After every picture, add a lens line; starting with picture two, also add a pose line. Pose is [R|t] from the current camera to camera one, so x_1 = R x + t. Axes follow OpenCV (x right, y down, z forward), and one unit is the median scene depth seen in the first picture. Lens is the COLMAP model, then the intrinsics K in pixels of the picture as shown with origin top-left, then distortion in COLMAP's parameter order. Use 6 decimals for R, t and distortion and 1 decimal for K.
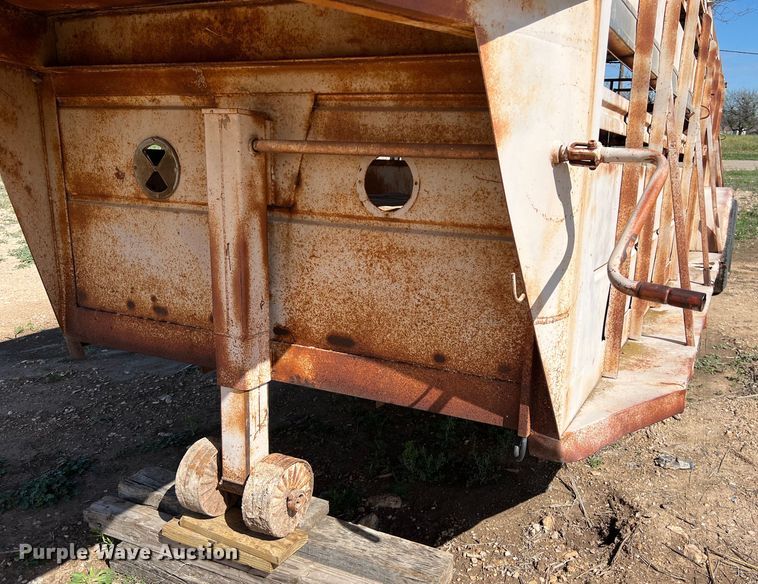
lens RADIAL K [[645.2, 0, 432.6], [0, 645.2, 325.3], [0, 0, 1]] dist [0.035110, -0.016079]
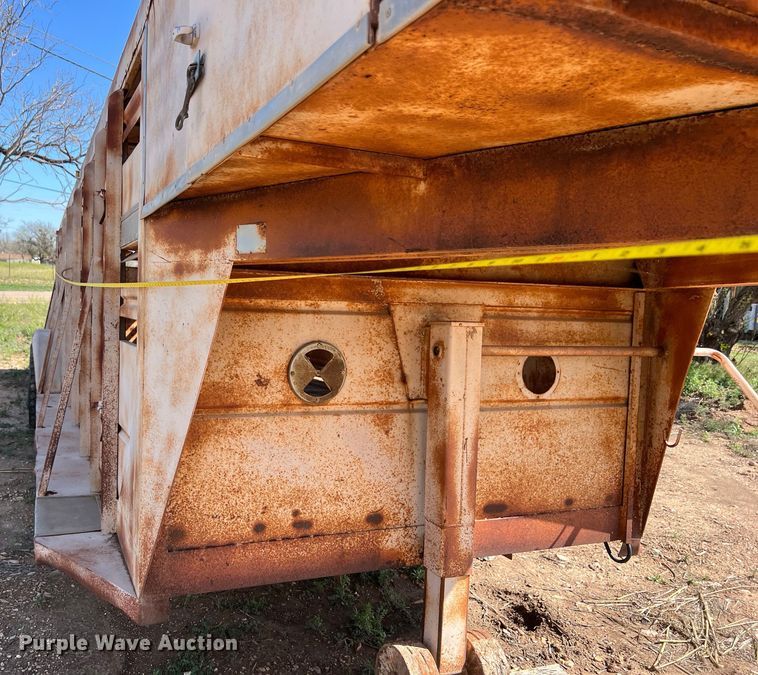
lens RADIAL K [[662.3, 0, 320.6], [0, 662.3, 331.1], [0, 0, 1]] dist [0.056184, -0.064699]
pose [[0.697970, -0.039636, 0.715029, -1.270510], [0.166472, 0.980095, -0.108171, -0.220677], [-0.696509, 0.194532, 0.690675, 0.349075]]
